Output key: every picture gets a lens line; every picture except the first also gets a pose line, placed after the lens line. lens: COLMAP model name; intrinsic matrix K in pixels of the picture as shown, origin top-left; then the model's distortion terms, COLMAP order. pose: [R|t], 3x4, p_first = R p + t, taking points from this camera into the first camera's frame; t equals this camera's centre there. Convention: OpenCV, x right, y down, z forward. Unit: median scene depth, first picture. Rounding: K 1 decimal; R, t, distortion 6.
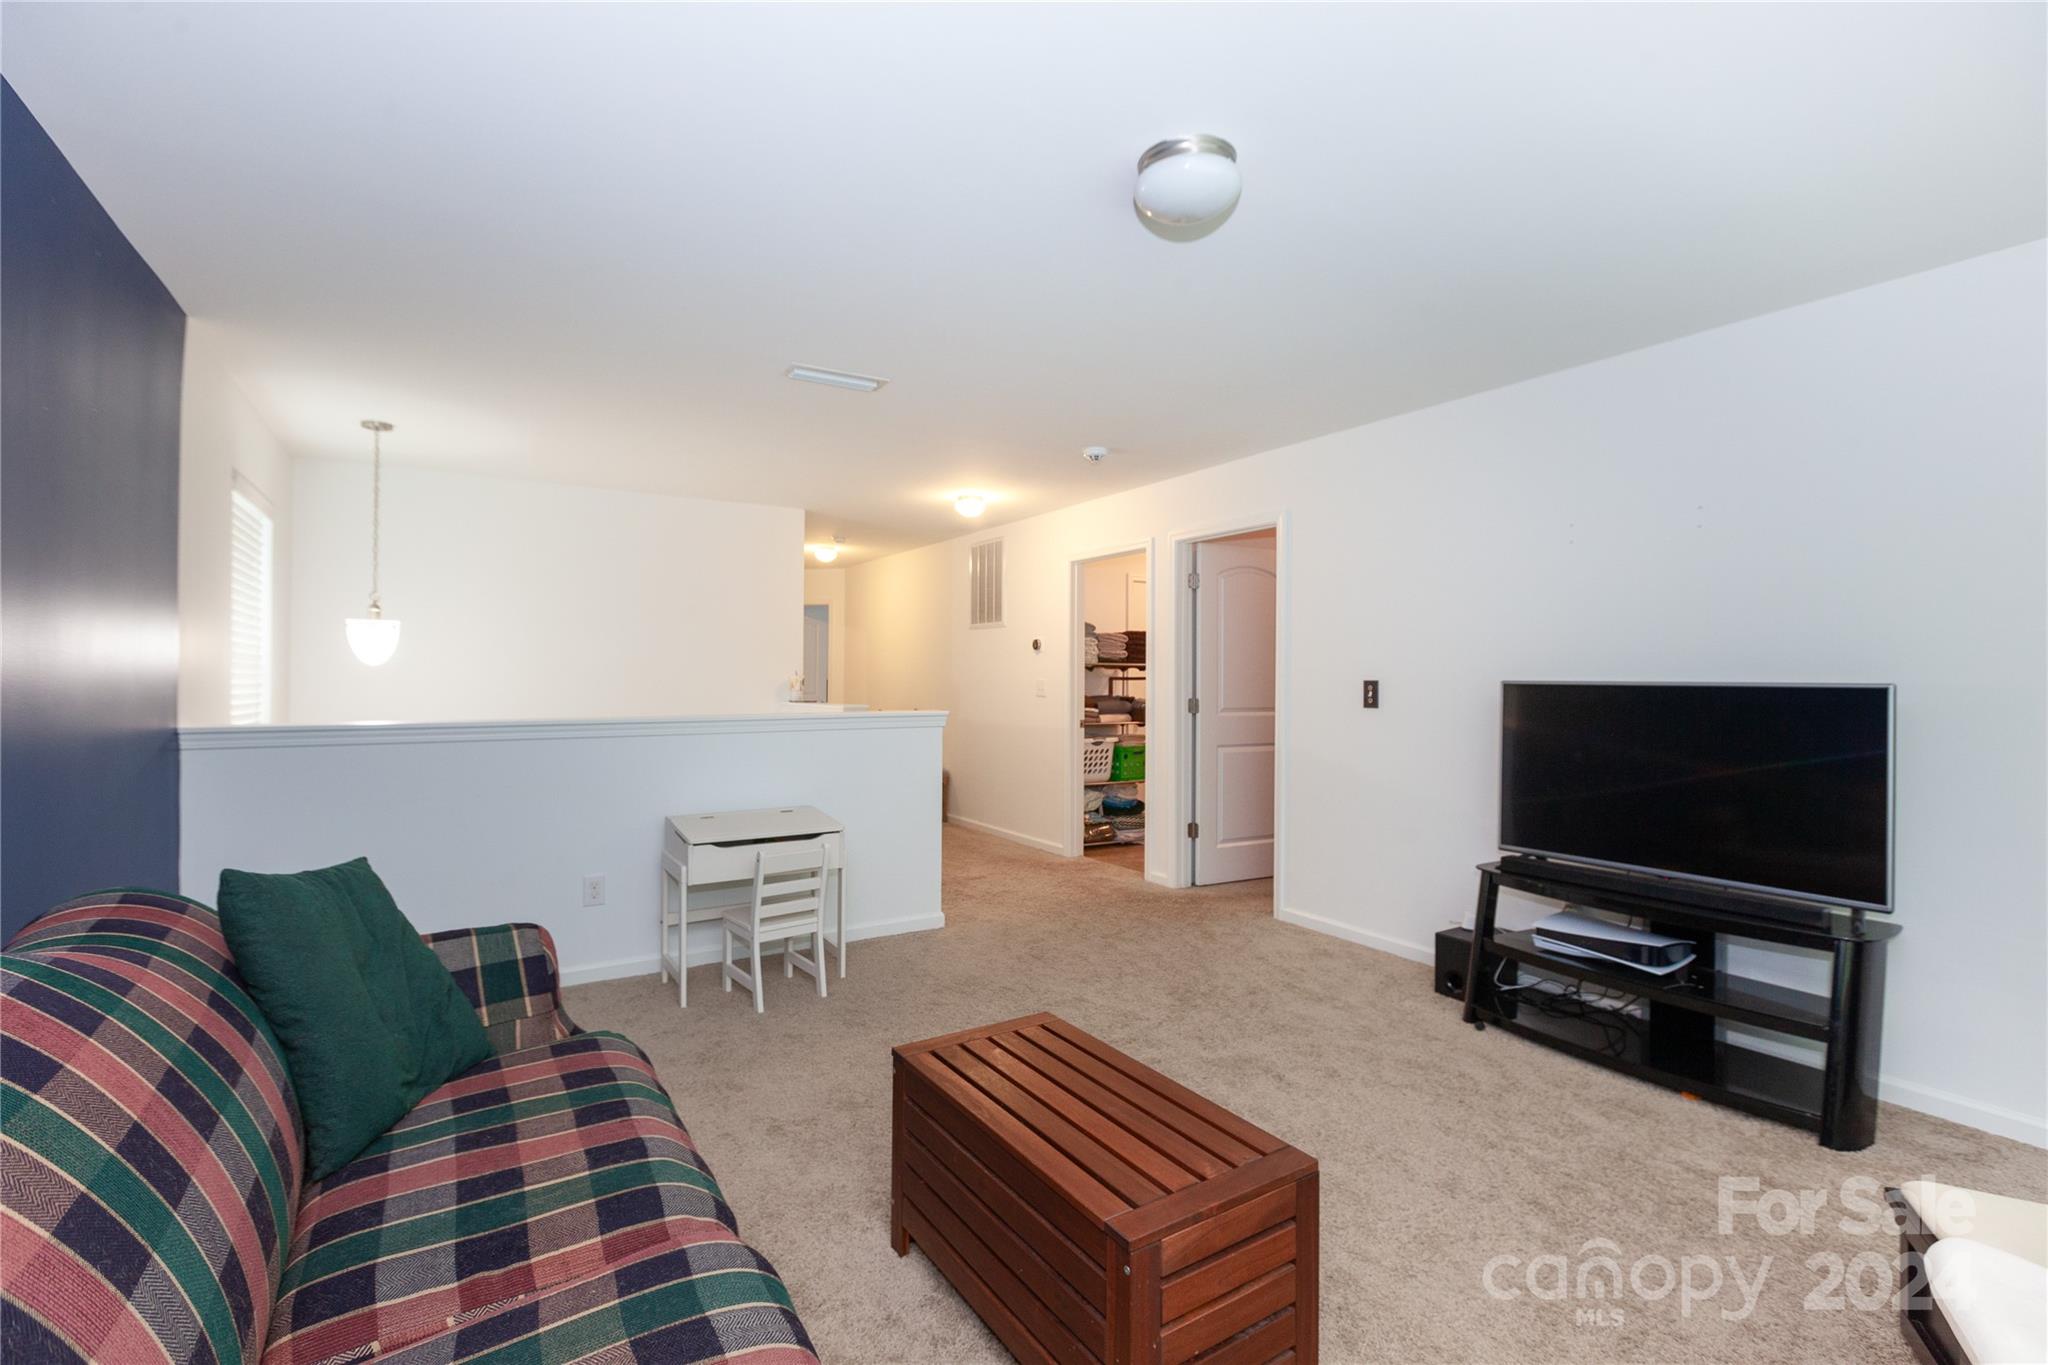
lens RADIAL K [[936.7, 0, 1020.7], [0, 936.7, 678.0], [0, 0, 1]] dist [0.000834, -0.001892]
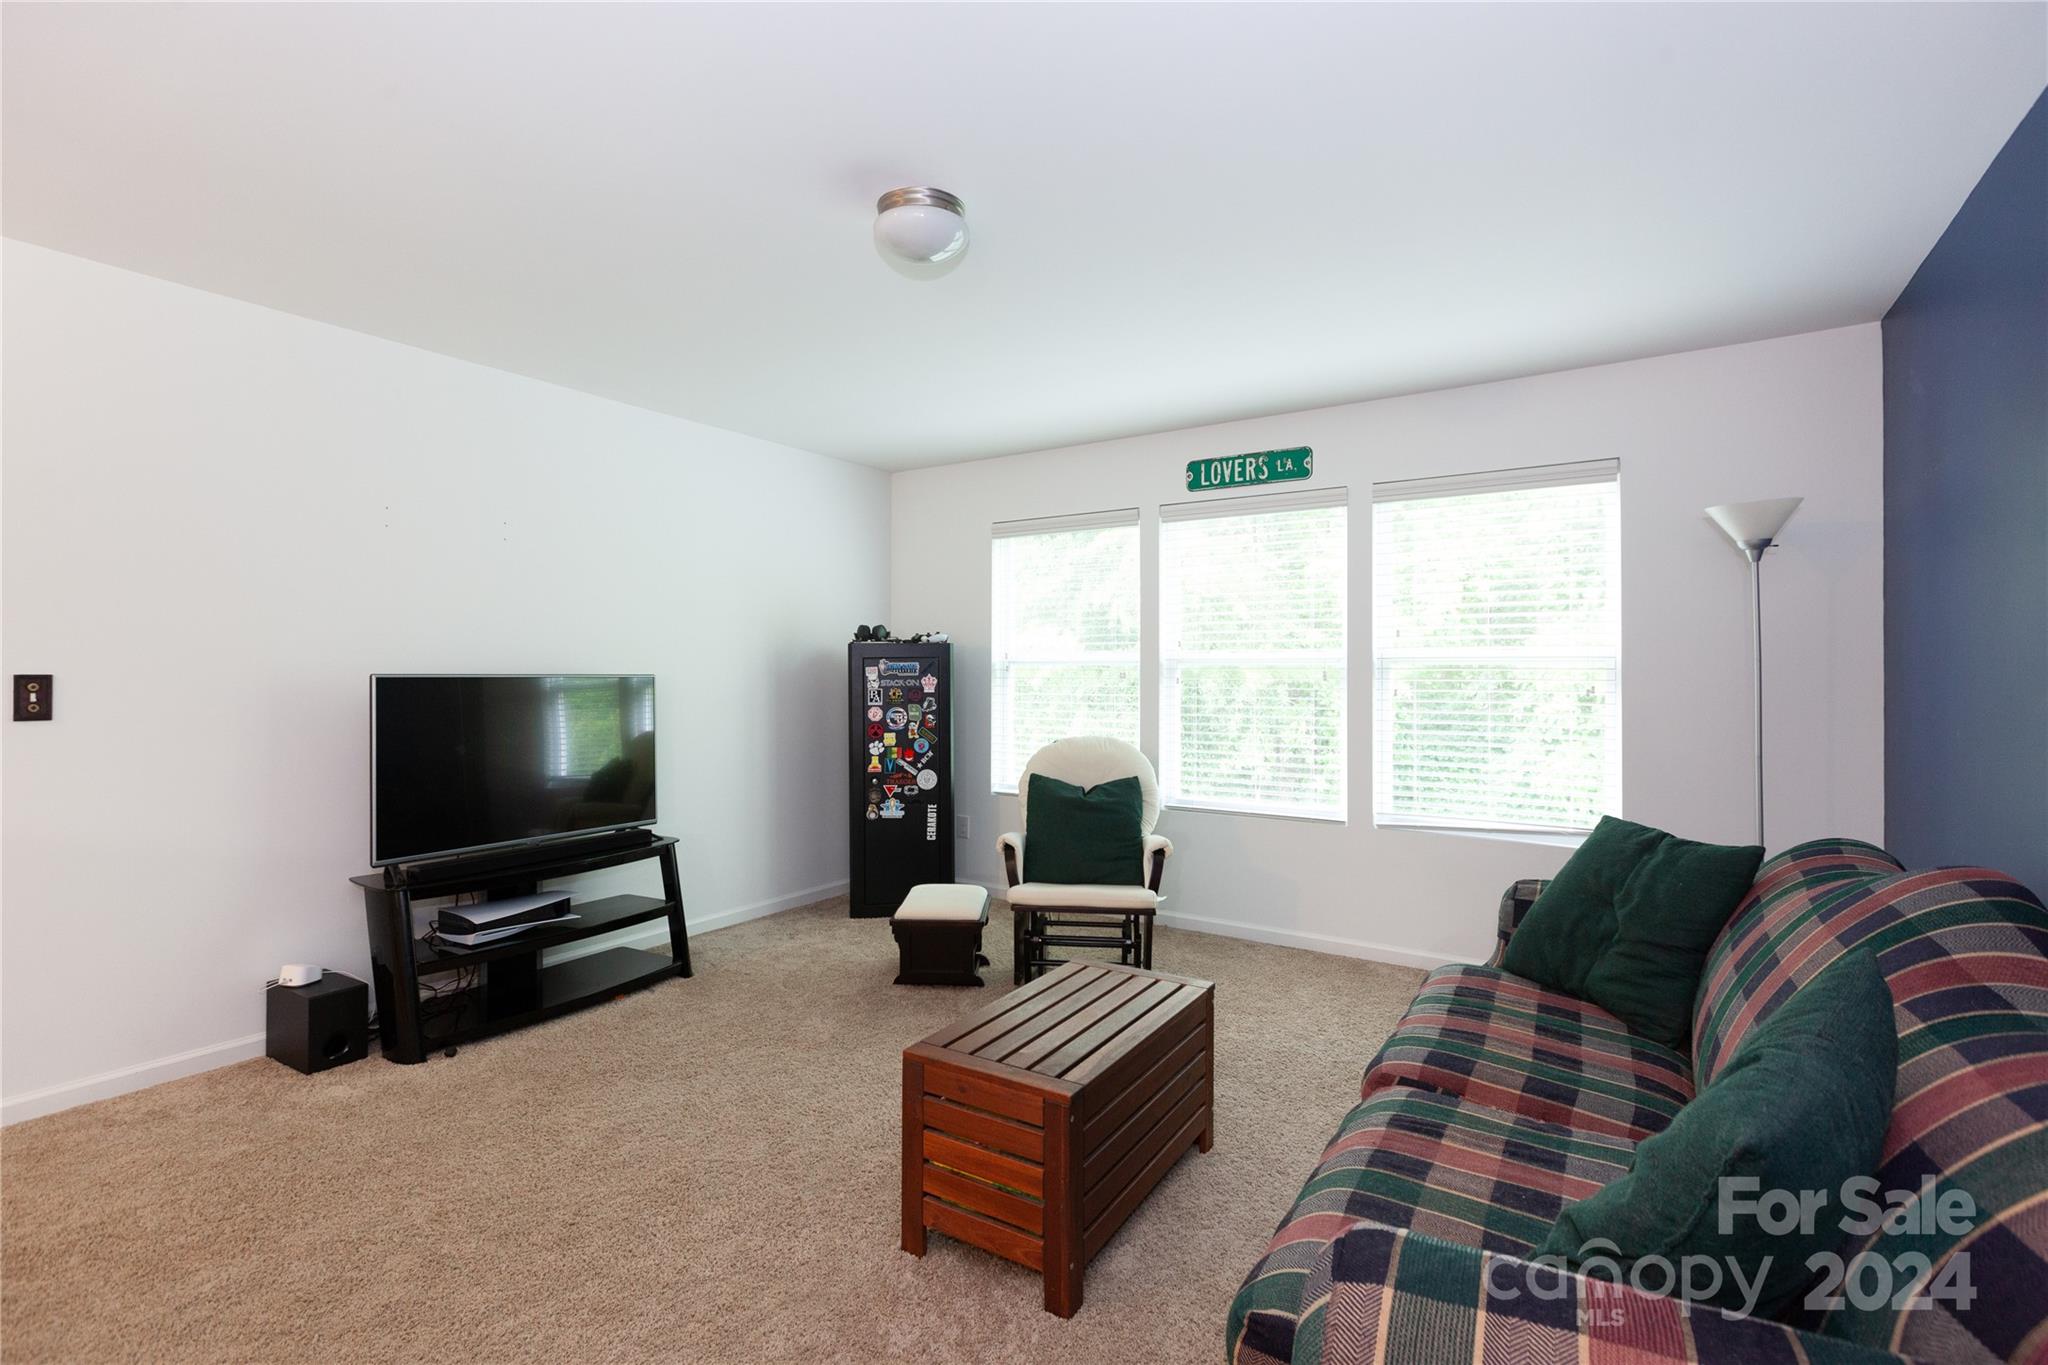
lens RADIAL K [[936.7, 0, 1021.3], [0, 936.7, 676.2], [0, 0, 1]] dist [0.000834, -0.001892]
pose [[-0.432423, -0.010959, 0.901605, -0.616868], [-0.002478, 0.999937, 0.010966, -0.006597], [-0.901668, 0.002508, -0.432422, 0.967475]]
